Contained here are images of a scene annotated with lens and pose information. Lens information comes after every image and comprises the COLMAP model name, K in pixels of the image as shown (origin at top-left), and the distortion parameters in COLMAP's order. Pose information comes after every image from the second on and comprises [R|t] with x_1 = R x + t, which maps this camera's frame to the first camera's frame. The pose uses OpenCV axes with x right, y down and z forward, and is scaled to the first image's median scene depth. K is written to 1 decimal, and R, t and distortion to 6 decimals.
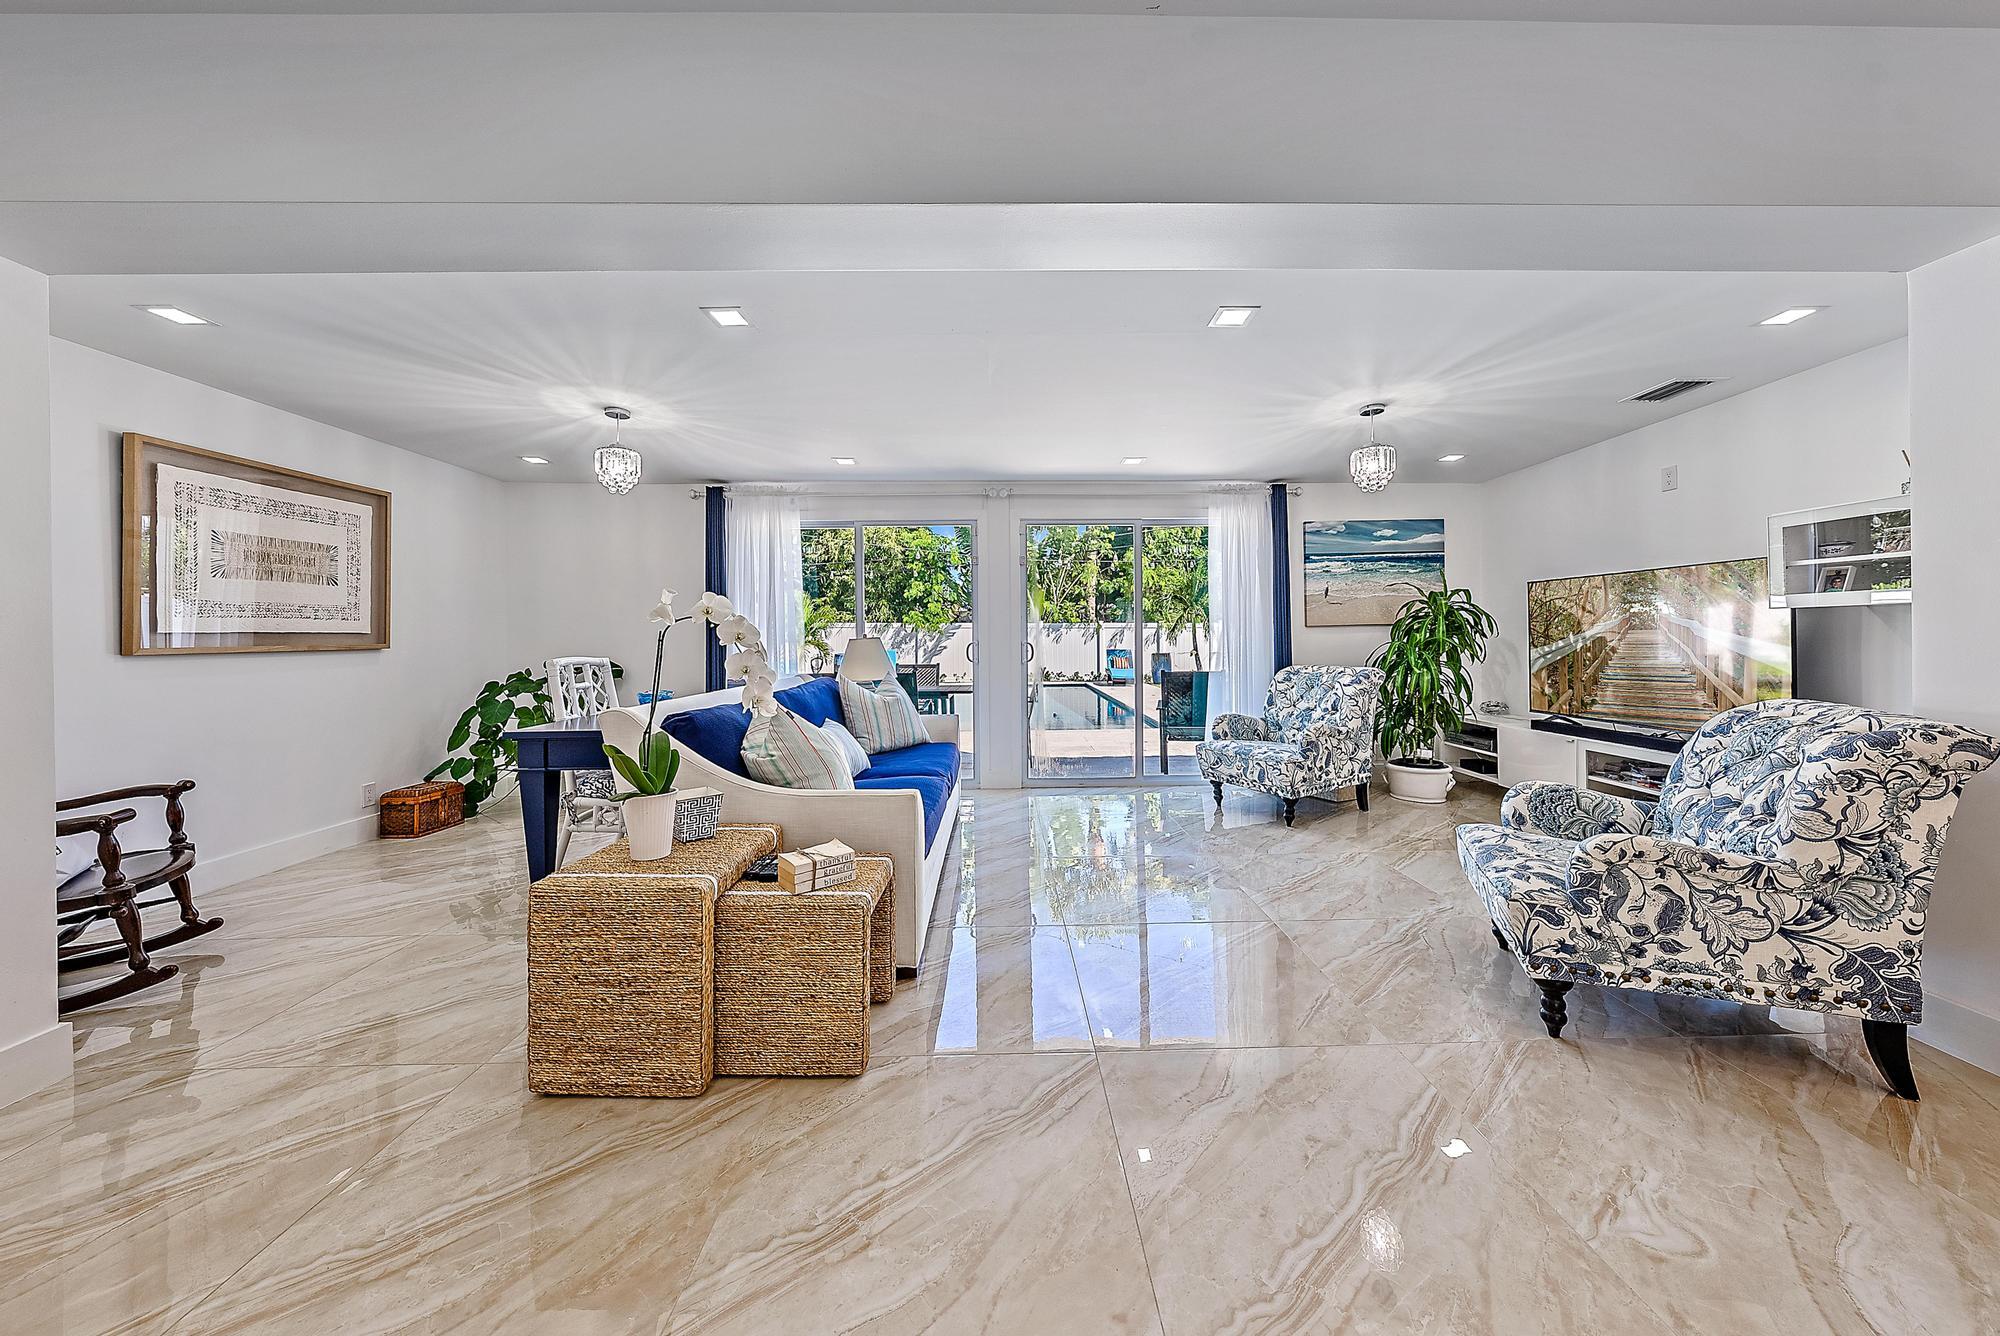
lens RADIAL K [[694.5, 0, 1015.5], [0, 694.5, 634.8], [0, 0, 1]] dist [-0.004910, 0.000093]
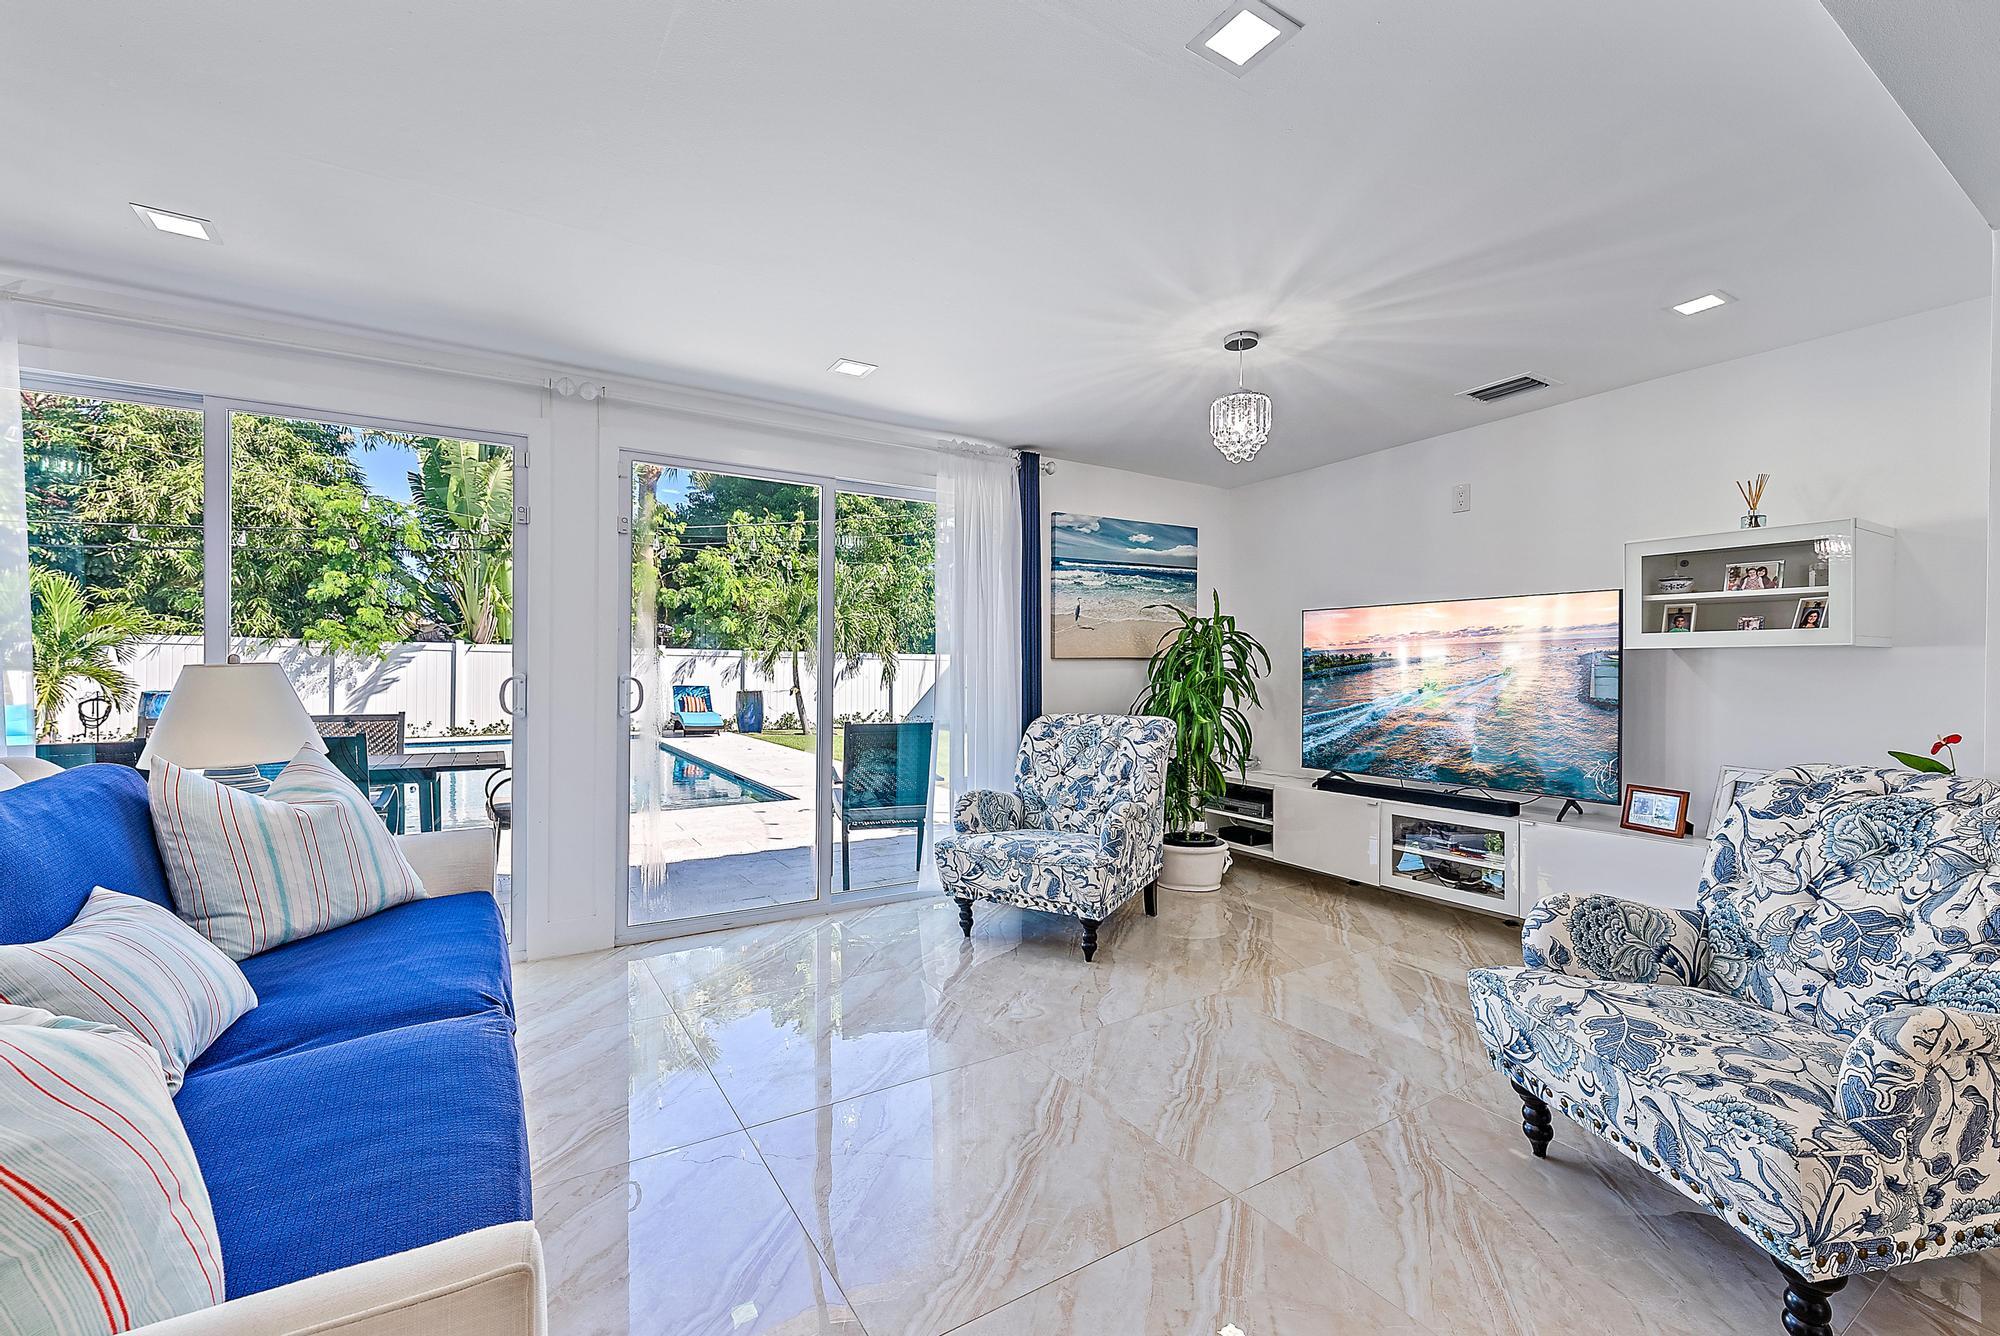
lens RADIAL K [[844.3, 0, 1011.2], [0, 844.3, 669.7], [0, 0, 1]] dist [0.001763, -0.000900]
pose [[0.855923, 0.014045, 0.516912, -0.081741], [-0.015594, 0.999877, -0.001345, 0.001249], [-0.516867, -0.006910, 0.856038, 0.330201]]
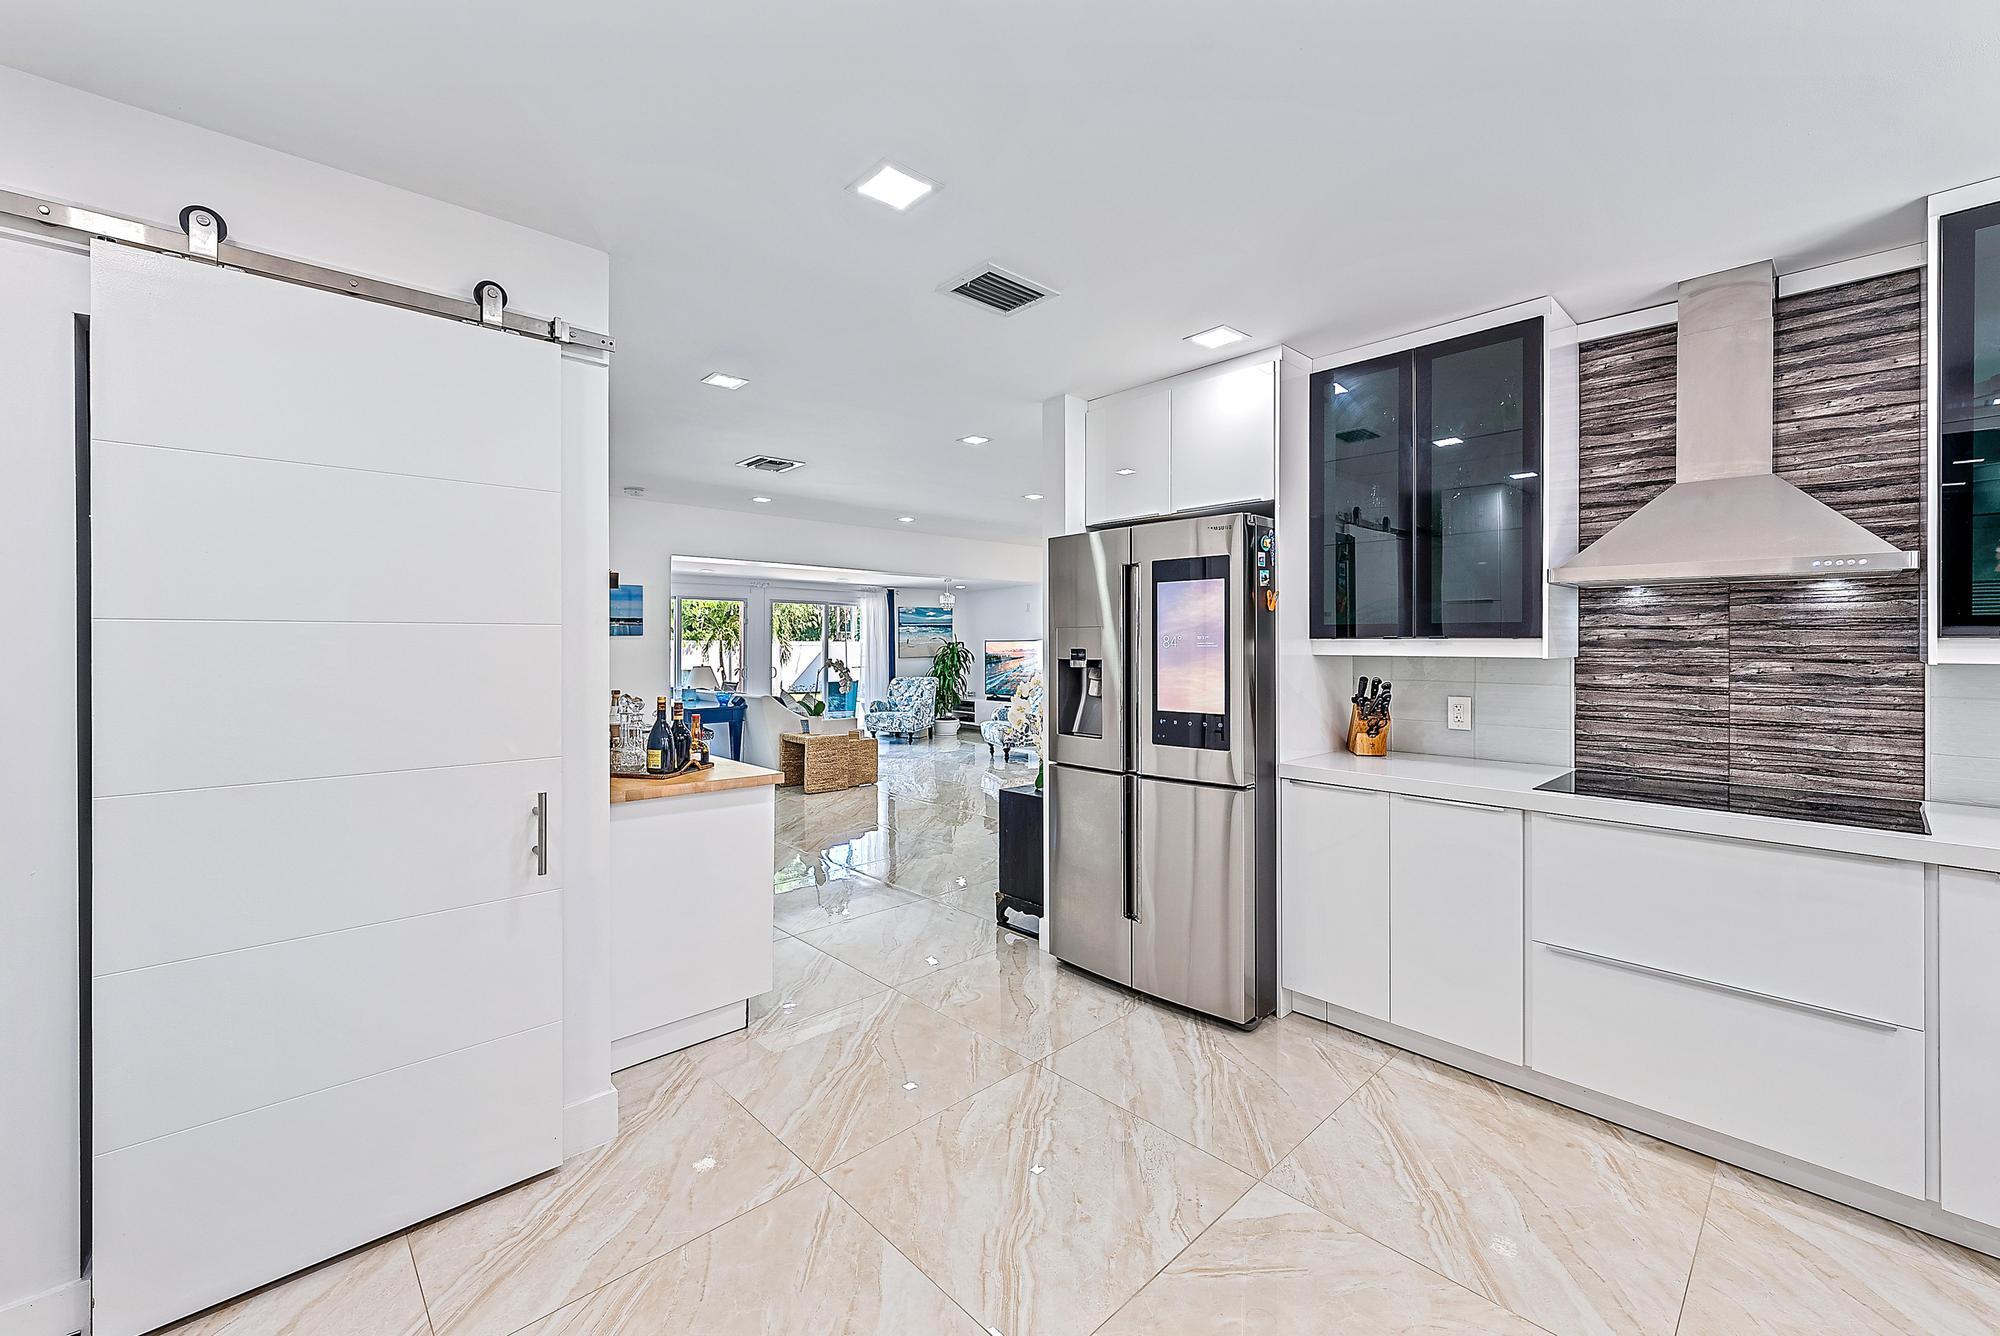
lens RADIAL K [[777.4, 0, 1013.0], [0, 777.4, 659.7], [0, 0, 1]] dist [-0.007074, 0.001023]
pose [[0.737416, -0.002835, 0.675432, -1.063707], [-0.009643, 0.999845, 0.014725, -0.052436], [-0.675370, -0.017371, 0.737275, -1.110563]]
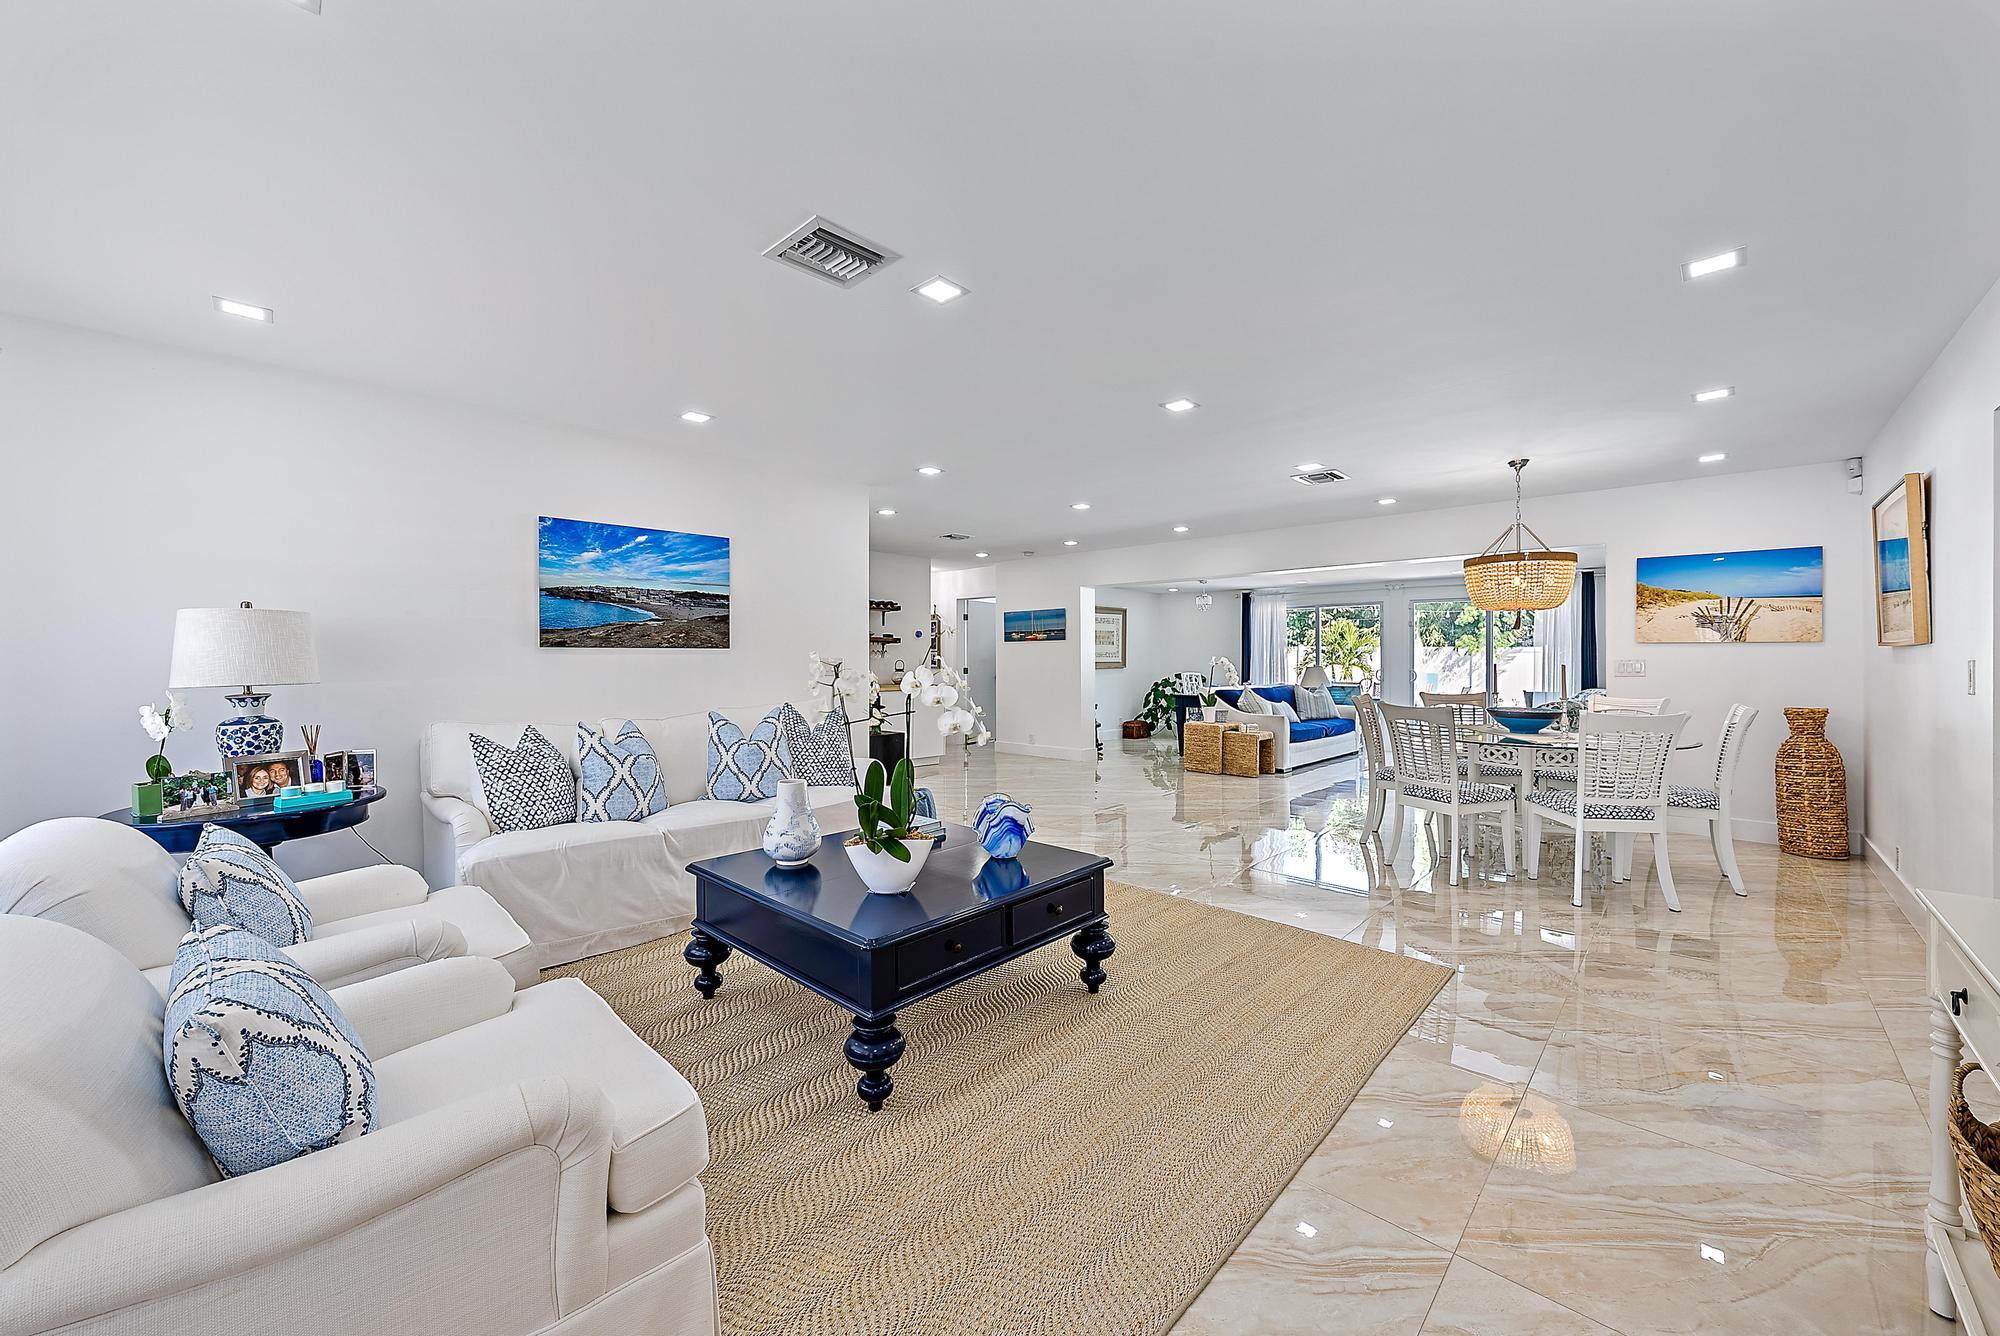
lens RADIAL K [[777.4, 0, 993.6], [0, 777.4, 663.5], [0, 0, 1]] dist [-0.007074, 0.001023]
pose [[0.704754, 0.014623, -0.709301, 0.774030], [-0.004379, 0.999858, 0.016262, -0.038697], [0.709439, -0.008355, 0.704718, -1.330028]]
